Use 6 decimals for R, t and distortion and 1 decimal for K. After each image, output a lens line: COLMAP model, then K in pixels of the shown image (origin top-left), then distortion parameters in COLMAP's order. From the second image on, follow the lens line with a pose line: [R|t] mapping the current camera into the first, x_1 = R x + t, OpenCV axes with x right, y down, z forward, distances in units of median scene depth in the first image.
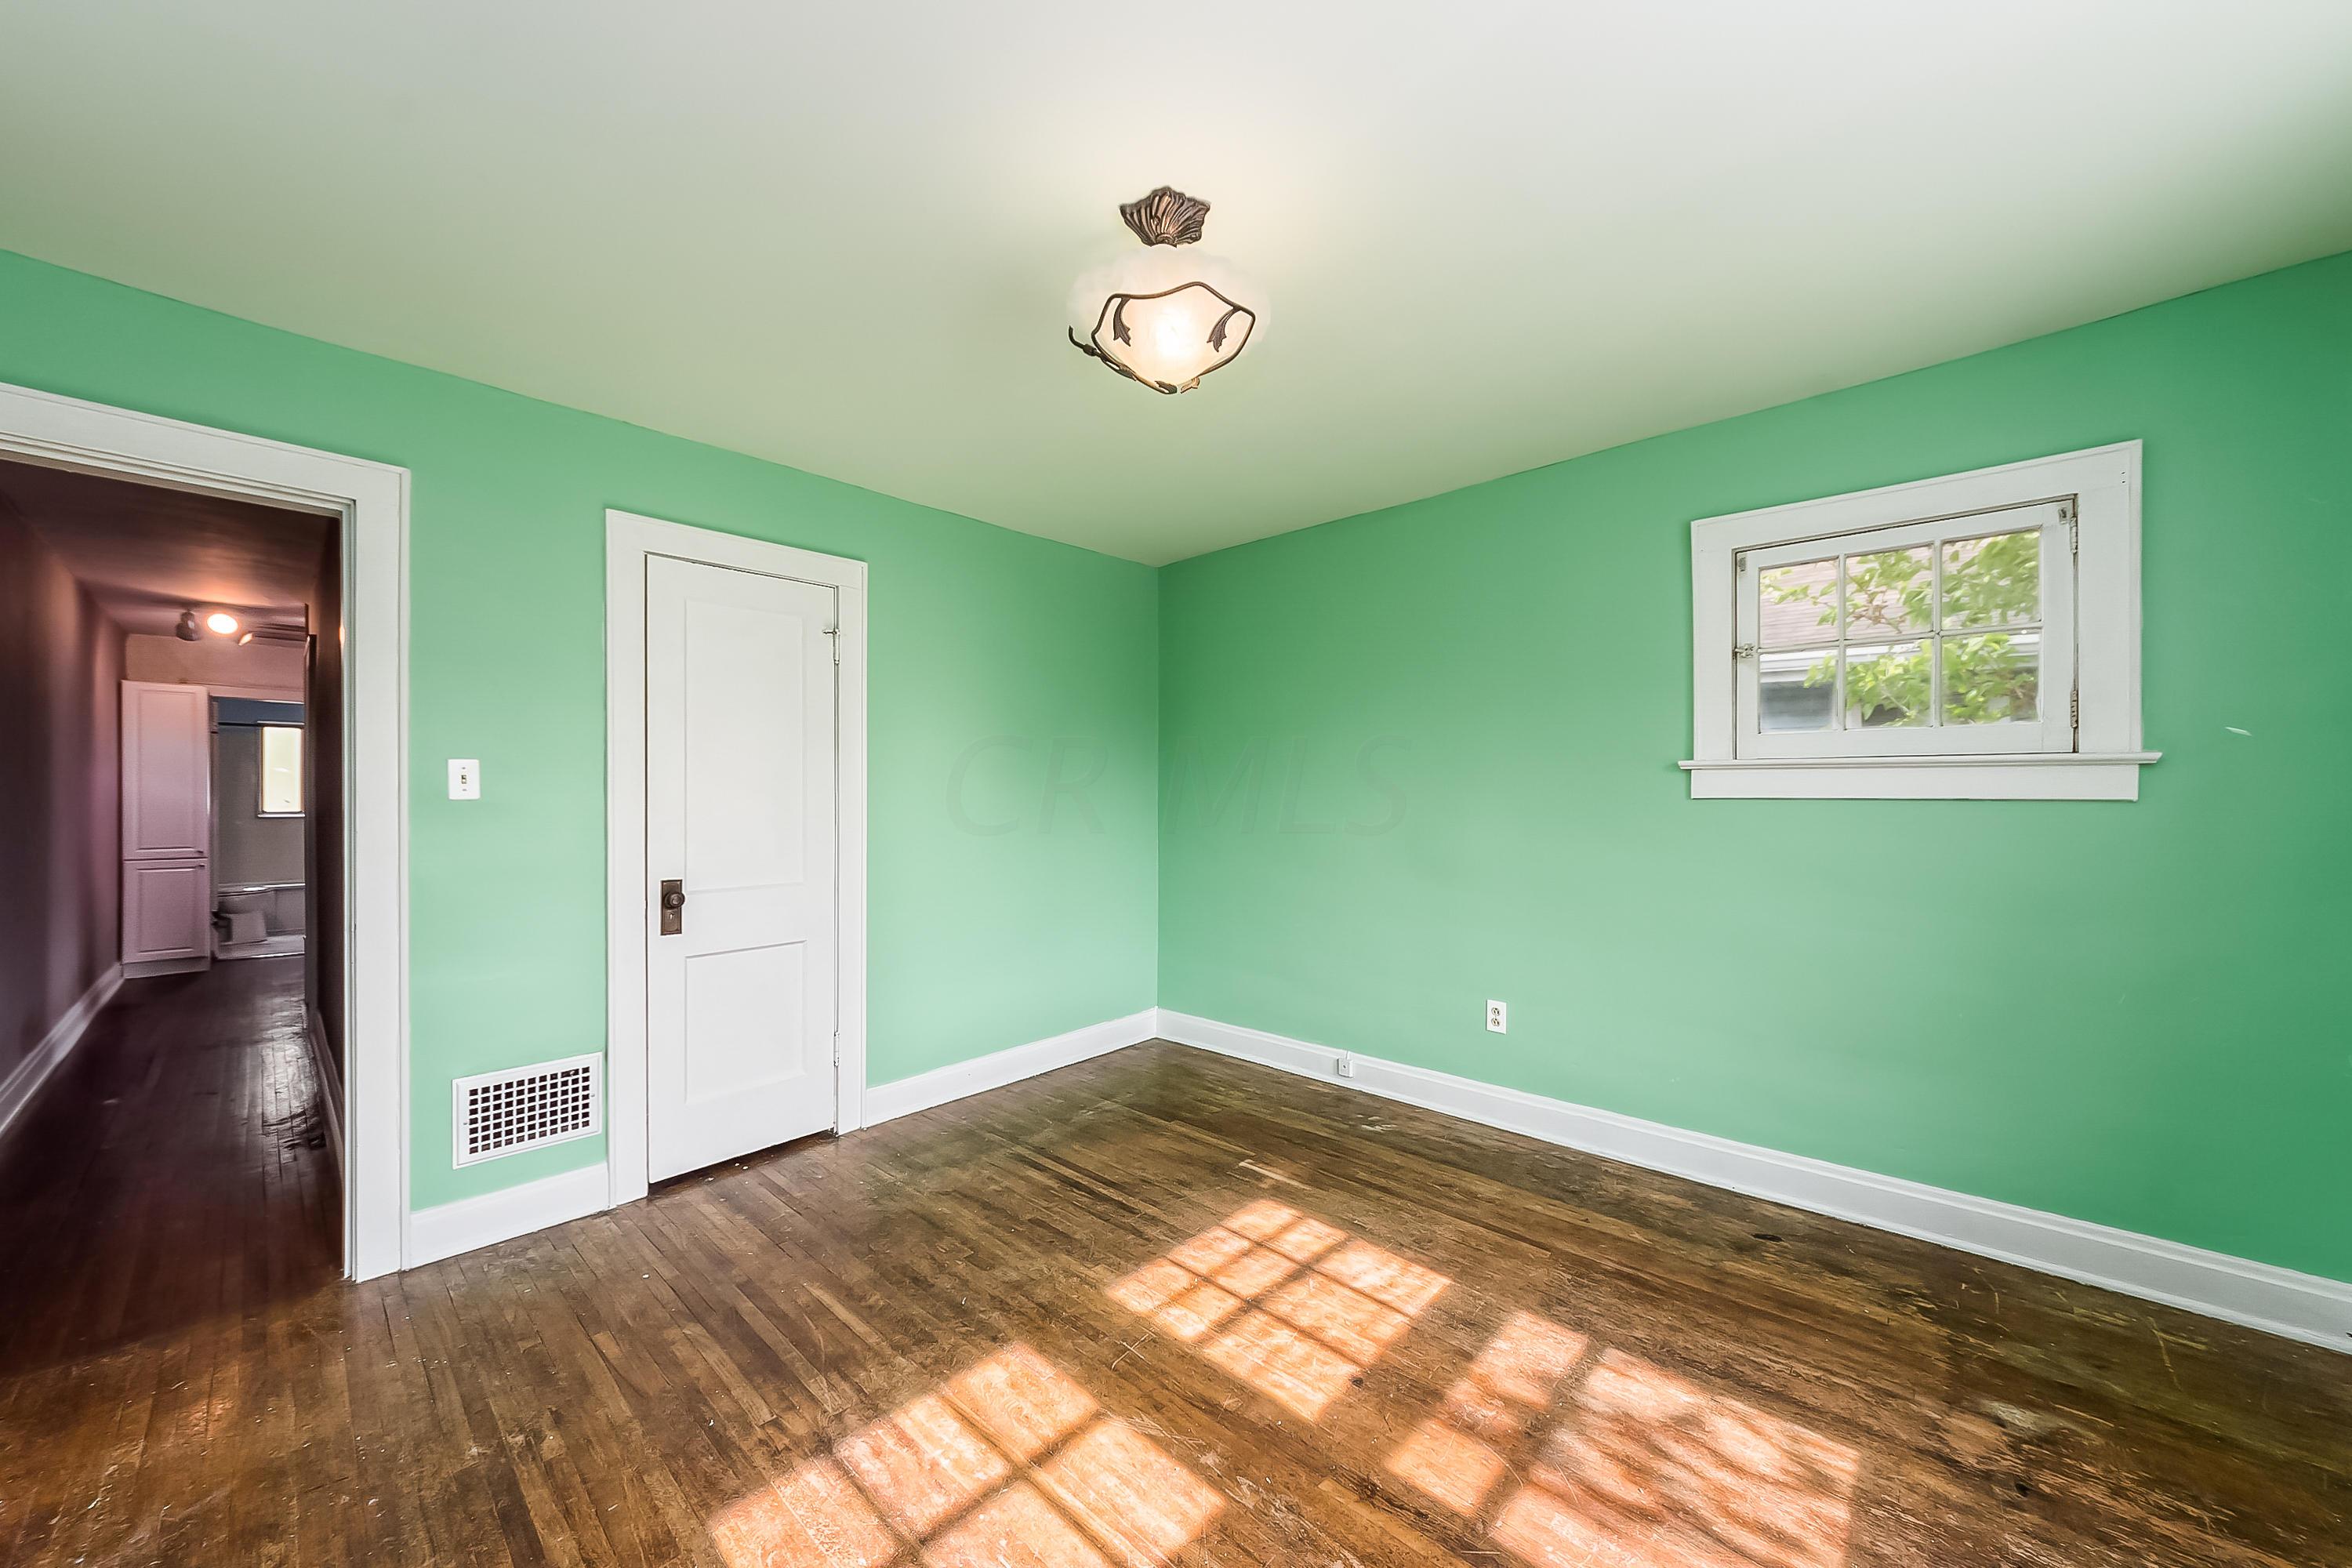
lens RADIAL K [[842.9, 0, 1172.8], [0, 842.9, 804.1], [0, 0, 1]] dist [0.004286, 0.000064]
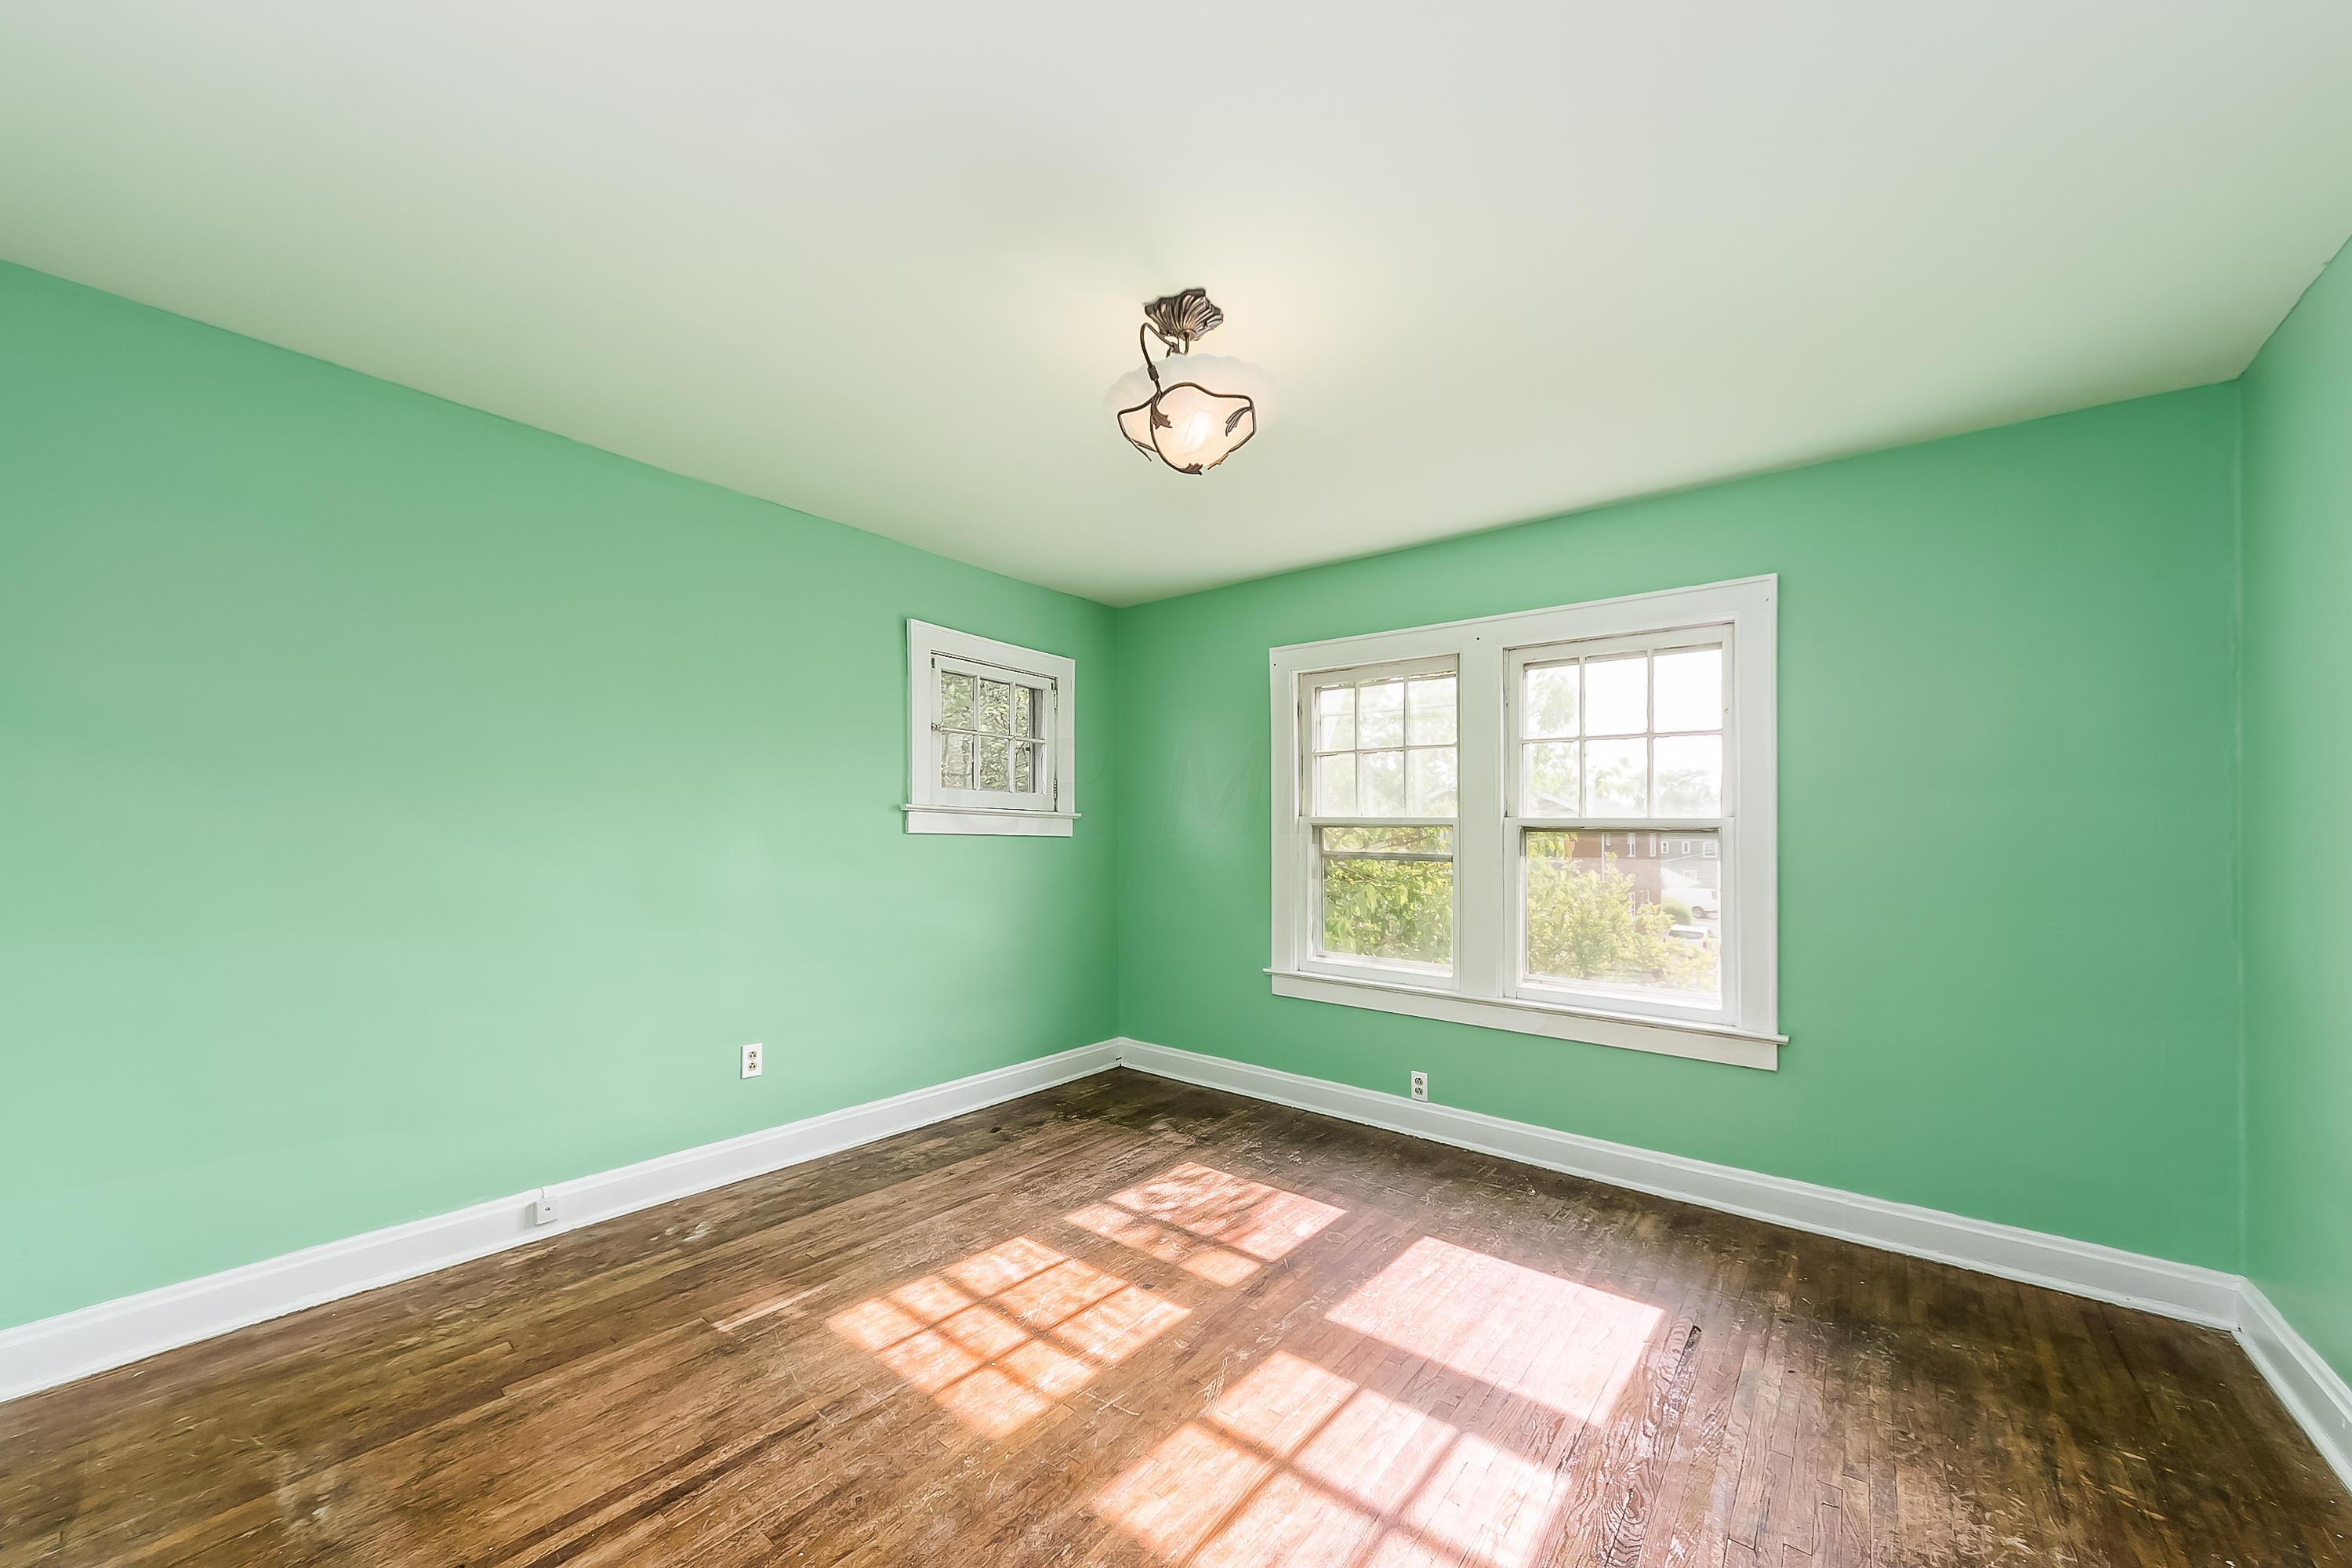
lens RADIAL K [[845.8, 0, 1173.6], [0, 845.8, 836.9], [0, 0, 1]] dist [0.000596, -0.000017]
pose [[-0.059201, 0.003842, 0.998239, -0.778931], [-0.001333, 0.999991, -0.003927, 0.003333], [-0.998245, -0.001563, -0.059195, 0.756844]]
